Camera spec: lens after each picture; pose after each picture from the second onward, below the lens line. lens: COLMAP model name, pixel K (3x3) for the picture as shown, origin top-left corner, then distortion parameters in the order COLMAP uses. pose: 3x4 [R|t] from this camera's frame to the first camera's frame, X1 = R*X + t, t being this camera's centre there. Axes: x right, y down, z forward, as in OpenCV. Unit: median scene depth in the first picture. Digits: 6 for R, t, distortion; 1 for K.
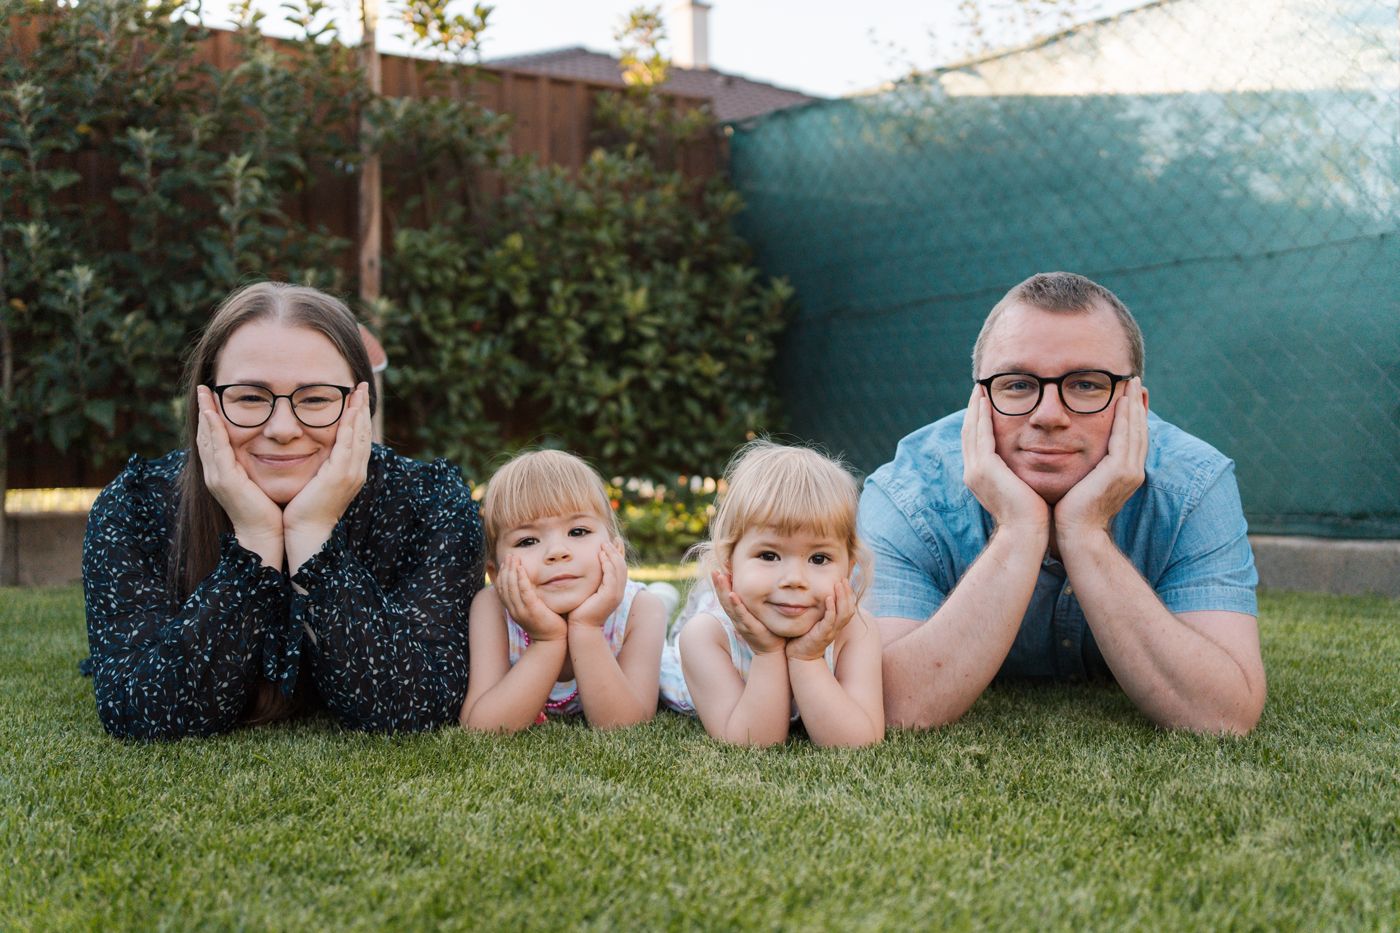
lens RADIAL K [[1414.5, 0, 700.0], [0, 1414.5, 466.5], [0, 0, 1]] dist [-0.006172, 0.024062]
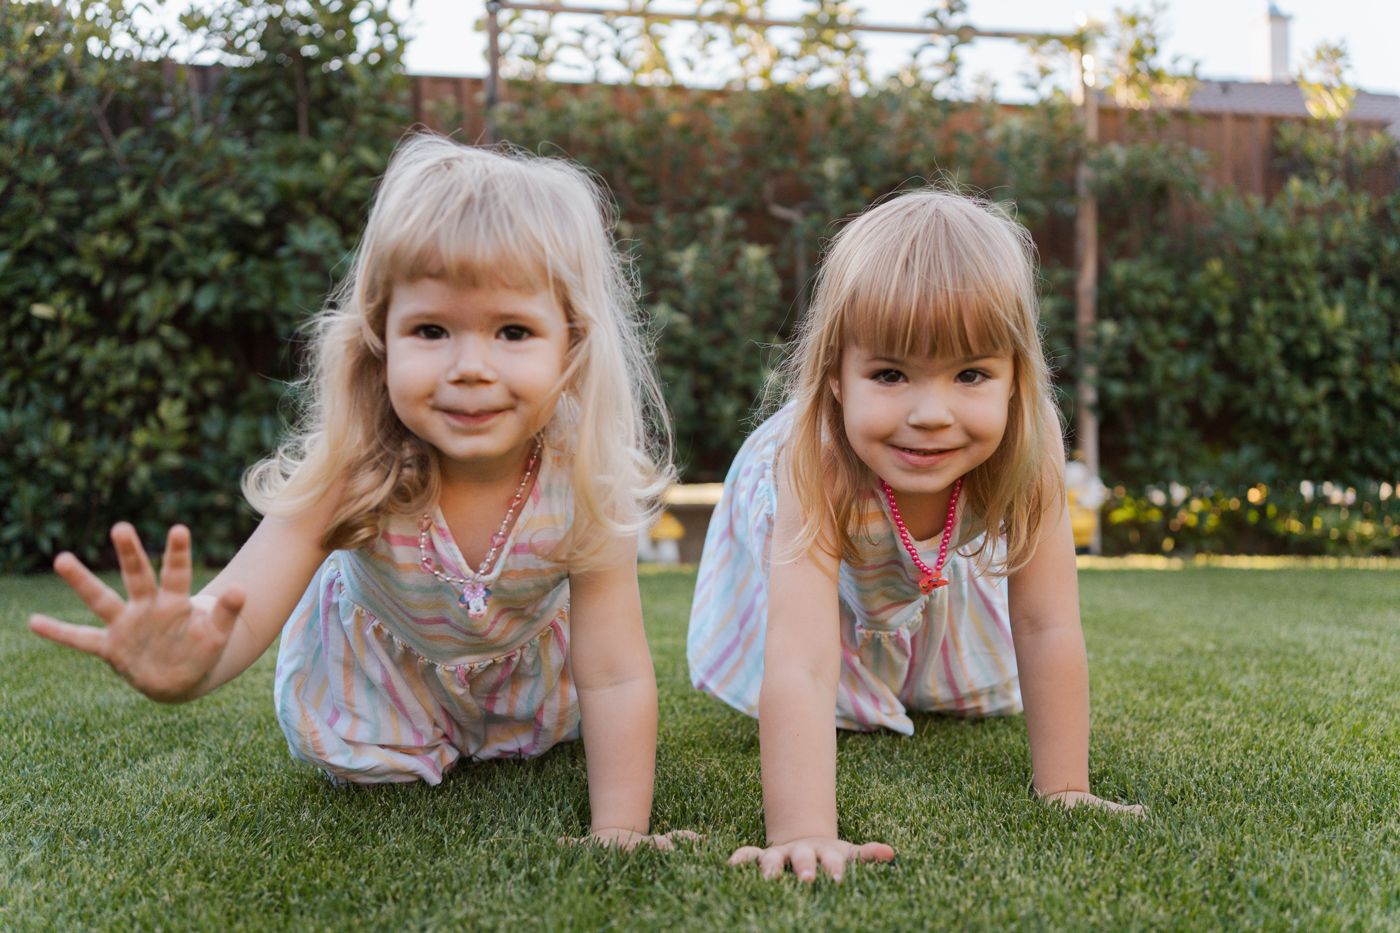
lens RADIAL K [[1414.5, 0, 700.0], [0, 1414.5, 466.5], [0, 0, 1]] dist [-0.006172, 0.024062]
pose [[0.934879, 0.003086, -0.354954, -0.113664], [-0.009690, 0.999811, -0.016827, 0.019074], [0.354835, 0.019171, 0.934732, -0.168777]]
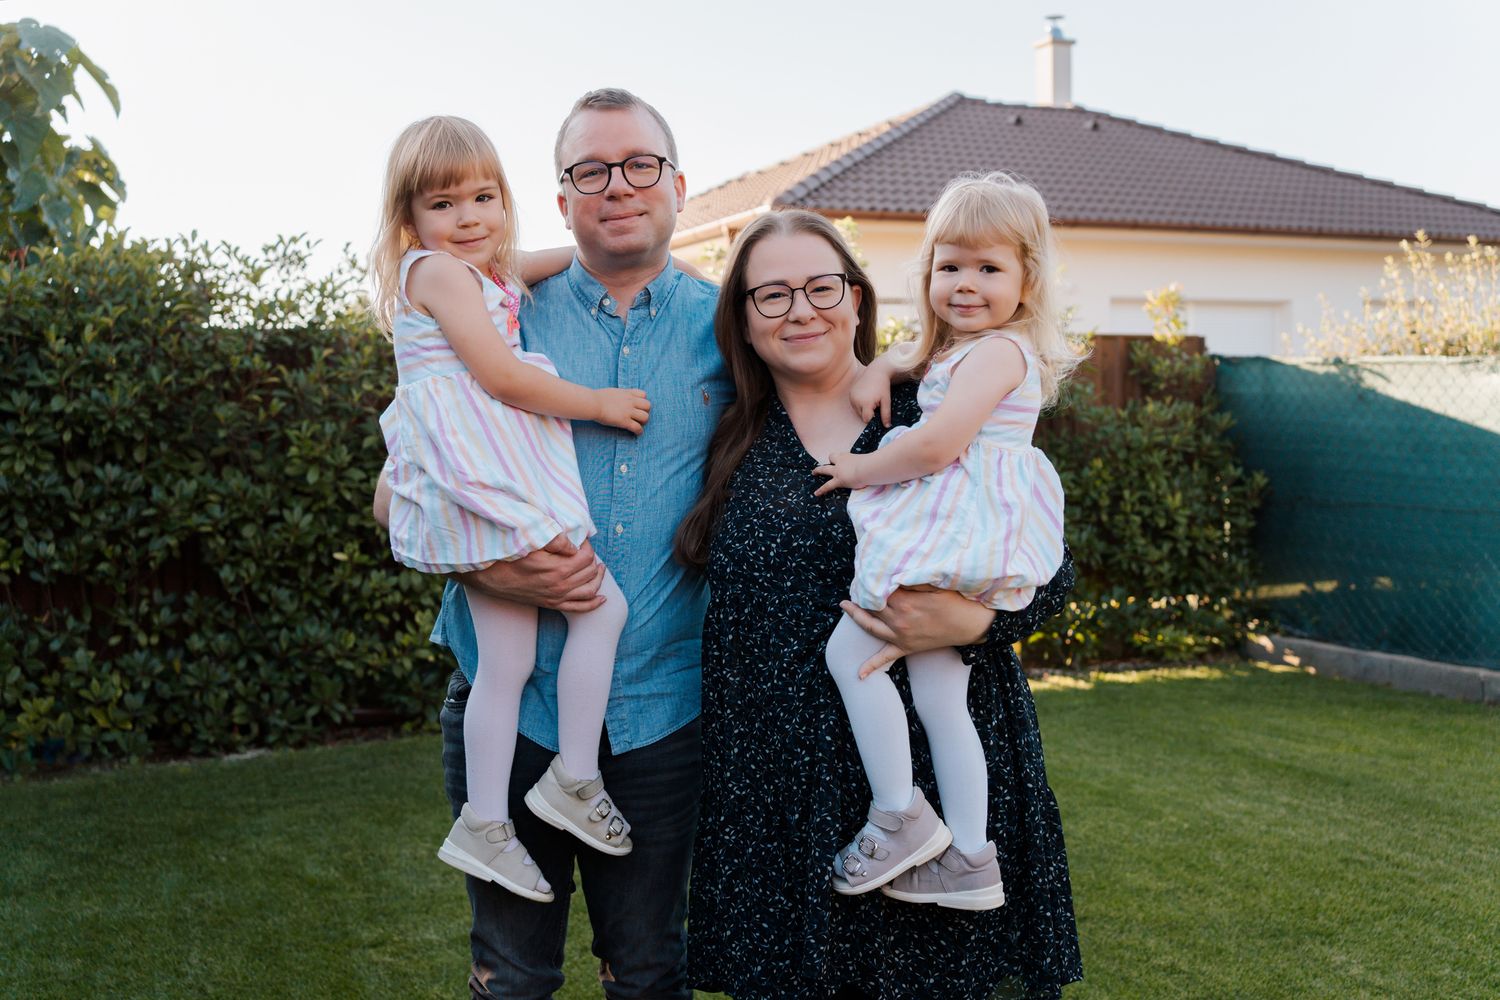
lens RADIAL K [[1515.5, 0, 750.0], [0, 1515.5, 500.0], [0, 0, 1]] dist [-0.006172, 0.024062]
pose [[0.989209, 0.012695, -0.145961, -0.266534], [-0.004010, 0.998212, 0.059644, -0.216675], [0.146457, -0.058415, 0.987491, -0.732788]]
